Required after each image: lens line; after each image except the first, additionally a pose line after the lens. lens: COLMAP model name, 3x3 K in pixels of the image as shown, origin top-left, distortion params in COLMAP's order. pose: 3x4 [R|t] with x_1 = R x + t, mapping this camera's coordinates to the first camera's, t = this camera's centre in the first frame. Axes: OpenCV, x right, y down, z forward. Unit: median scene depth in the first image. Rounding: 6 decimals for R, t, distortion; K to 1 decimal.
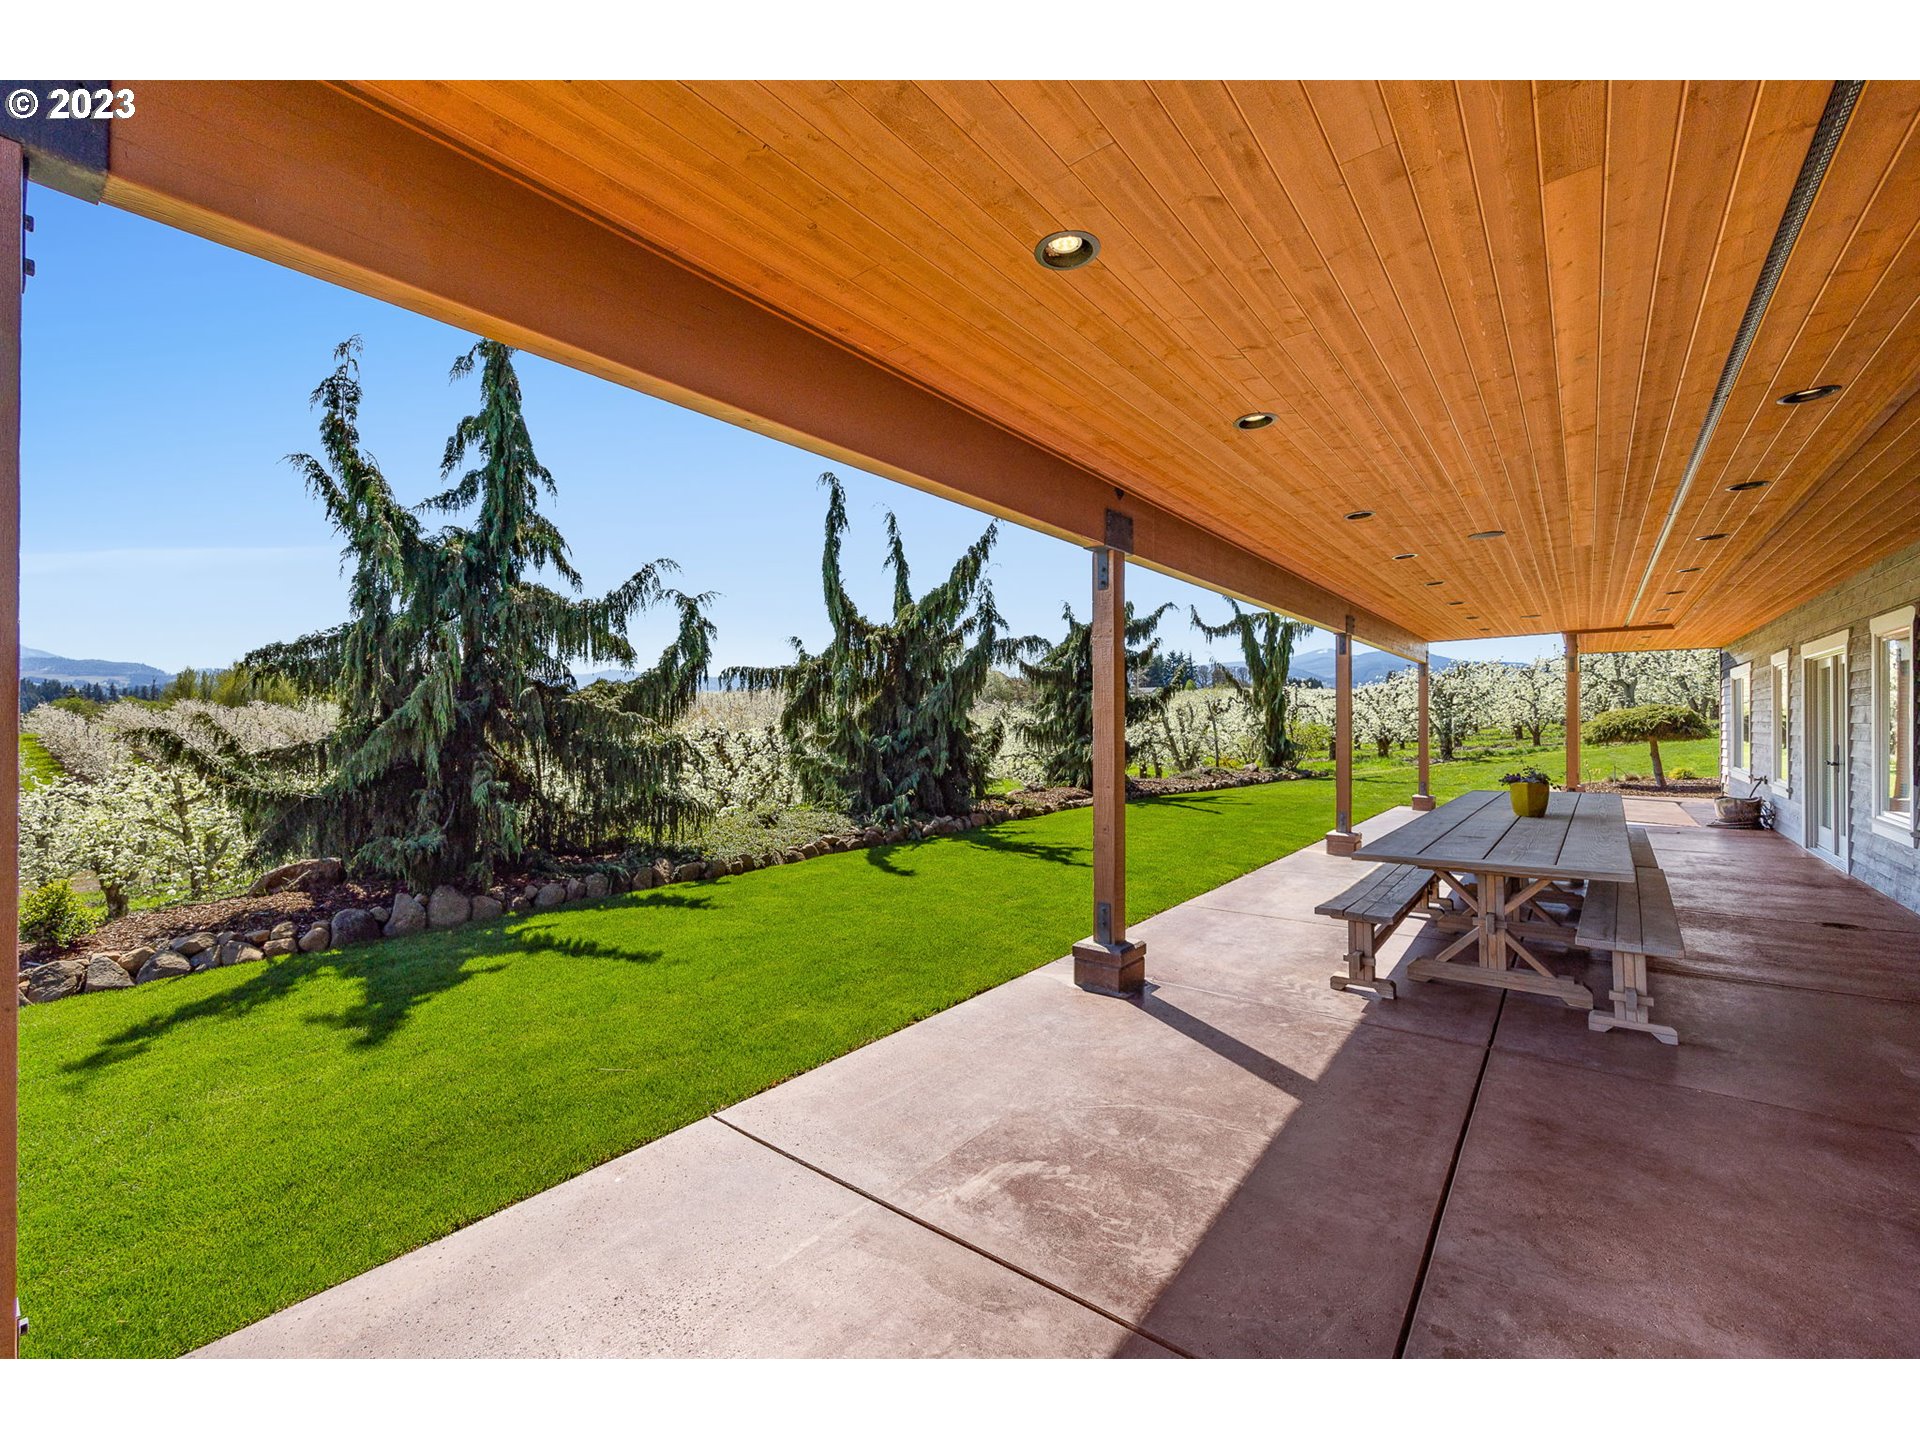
lens RADIAL K [[774.2, 0, 947.0], [0, 774.2, 713.2], [0, 0, 1]] dist [0.026890, 0.000044]
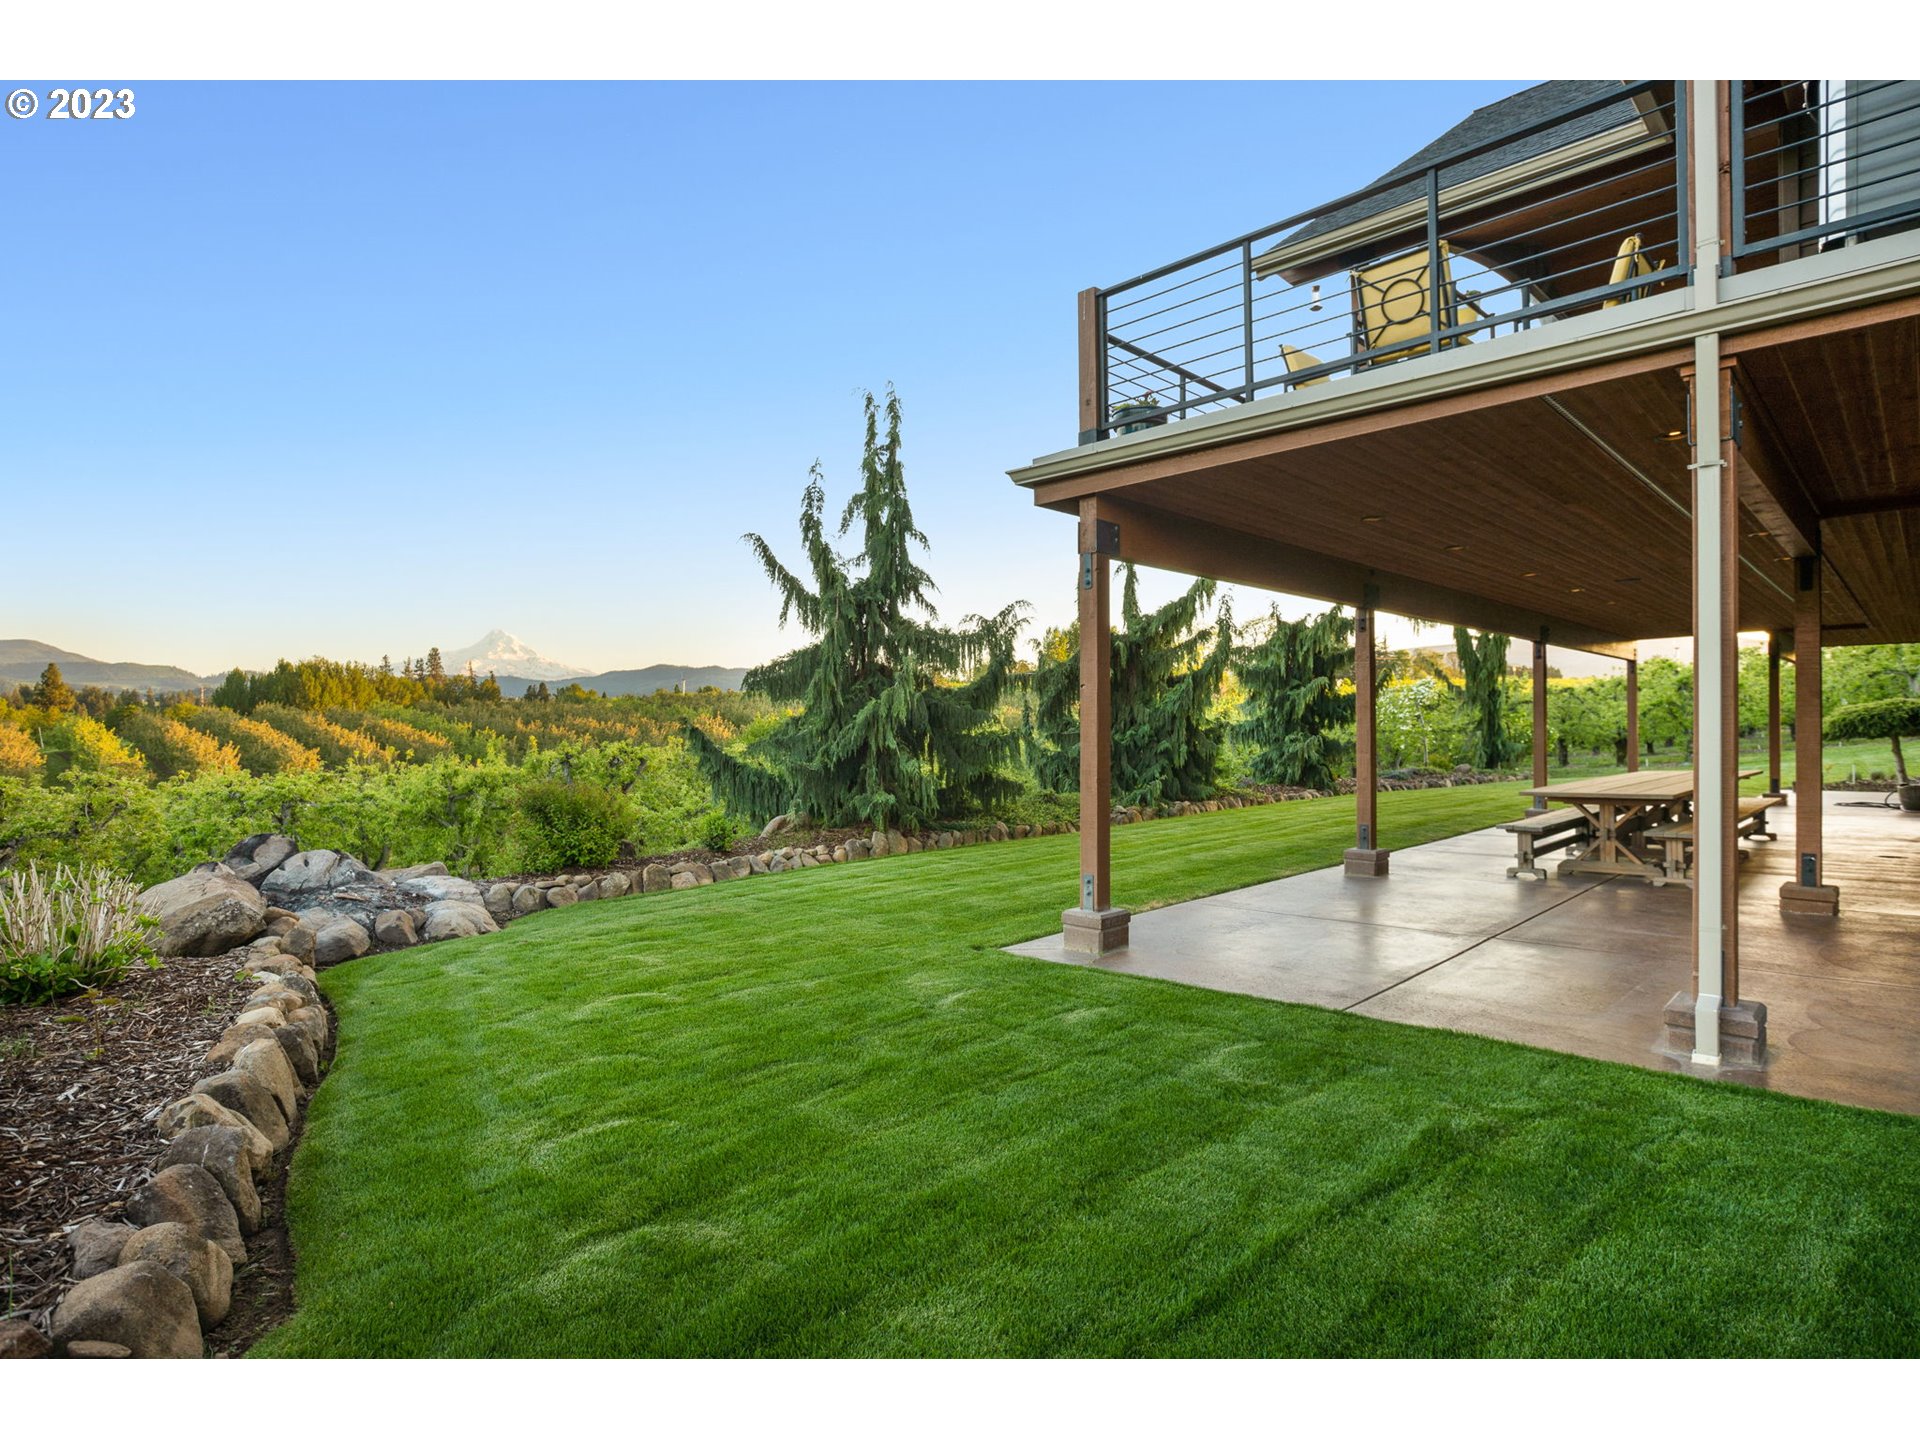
lens RADIAL K [[985.6, 0, 962.6], [0, 985.6, 725.0], [0, 0, 1]] dist [-0.047917, 0.029949]
pose [[0.994711, -0.006456, -0.102511, -0.178769], [0.007439, 0.999930, 0.009208, 0.004466], [0.102444, -0.009922, 0.994689, -0.472079]]
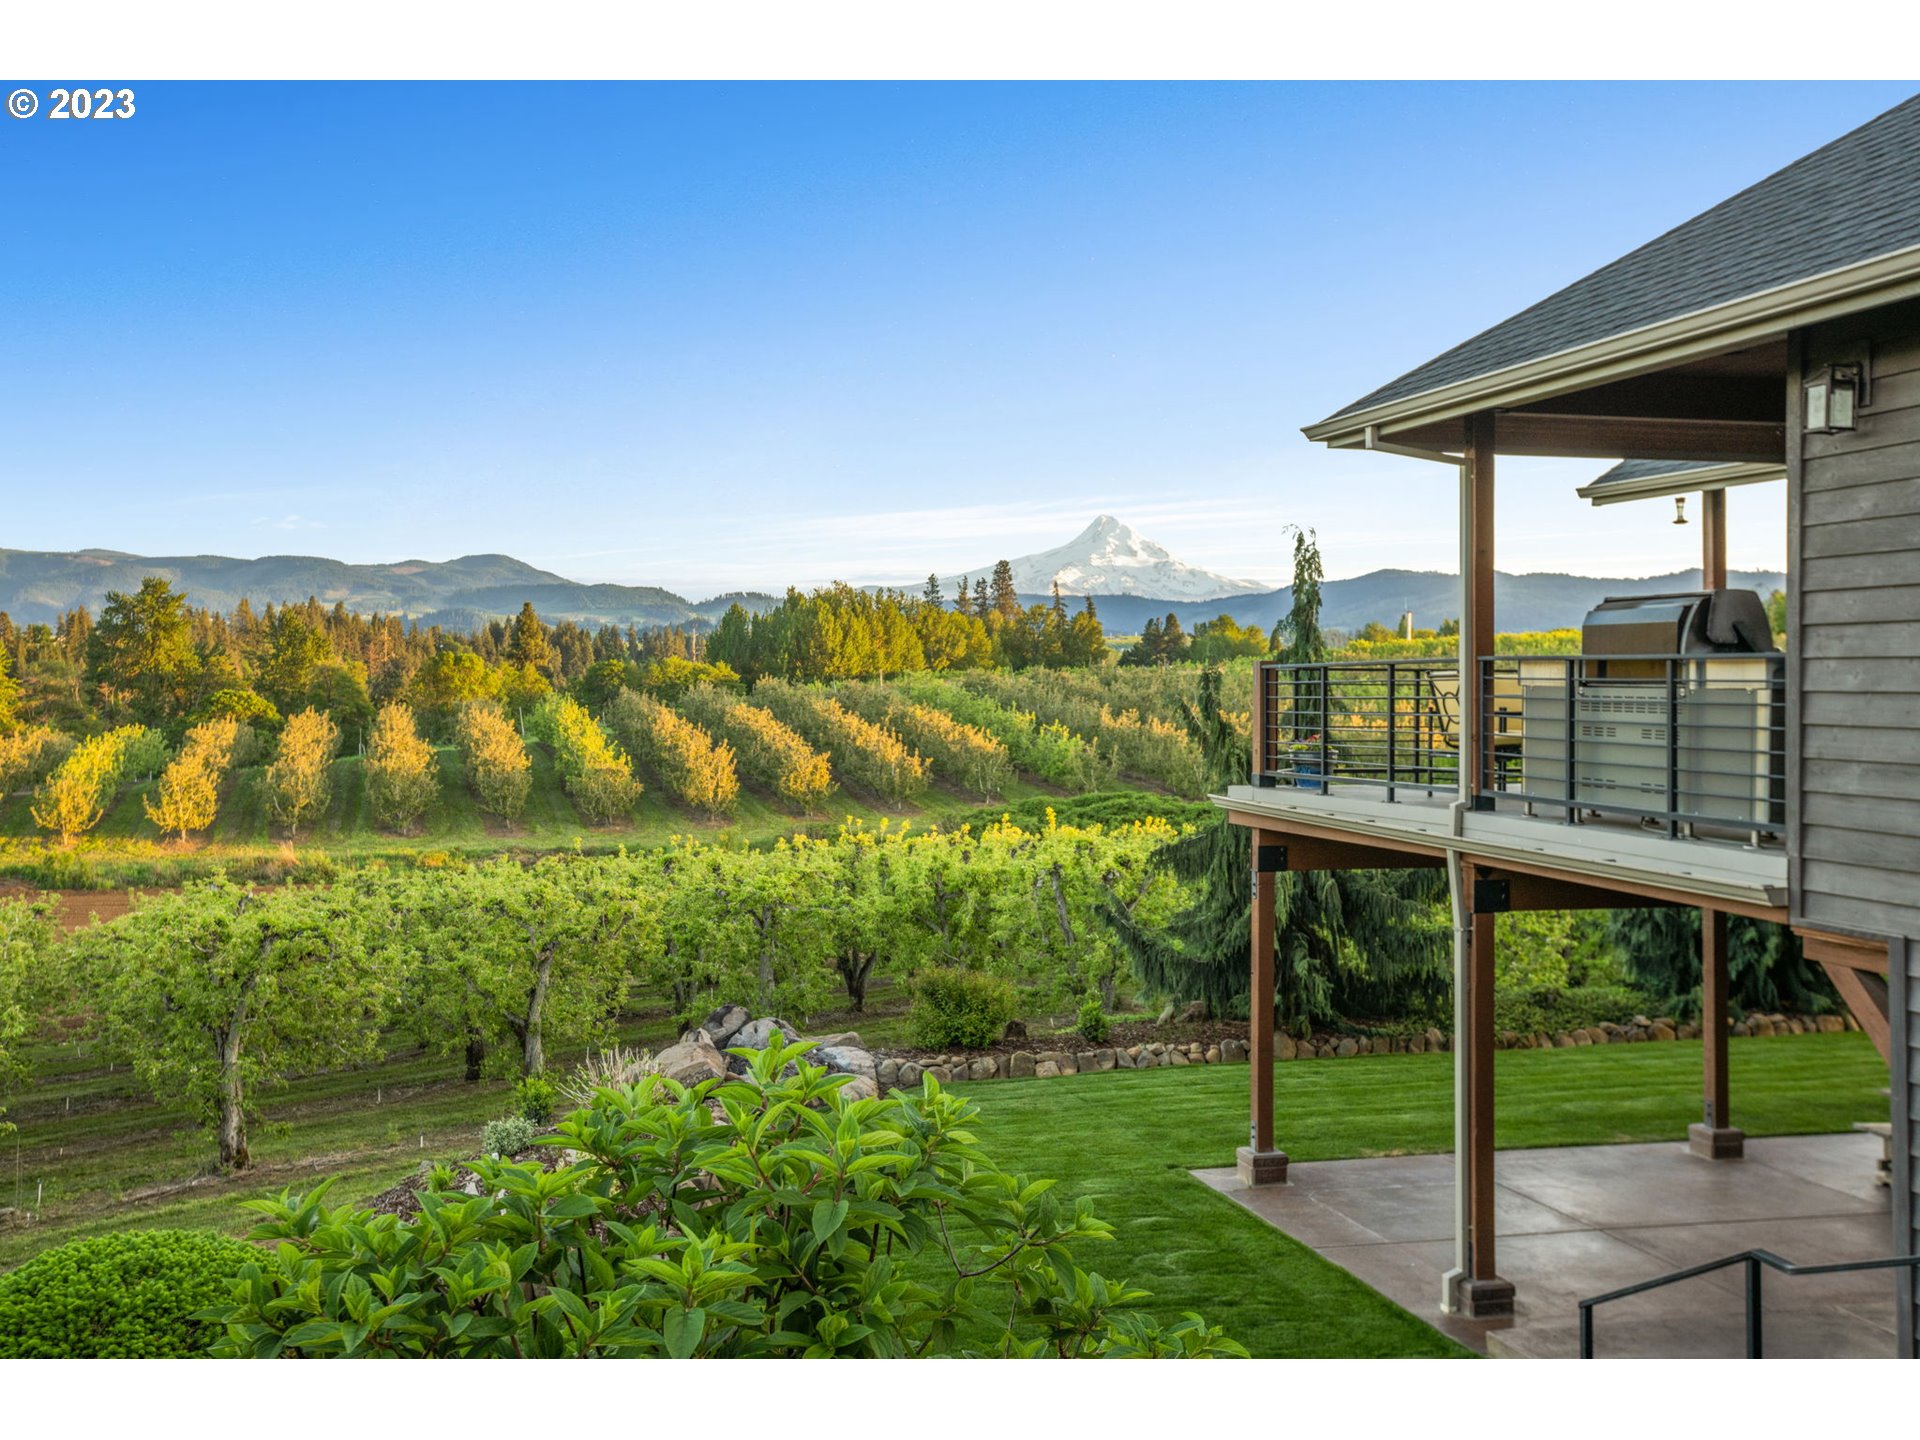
lens RADIAL K [[1848.4, 0, 958.4], [0, 1848.4, 718.4], [0, 0, 1]] dist [0.045370, 0.006877]
pose [[0.810139, 0.017929, -0.585964, 0.469671], [-0.002531, 0.999630, 0.027087, -0.242683], [0.586232, -0.020462, 0.809884, -1.141384]]
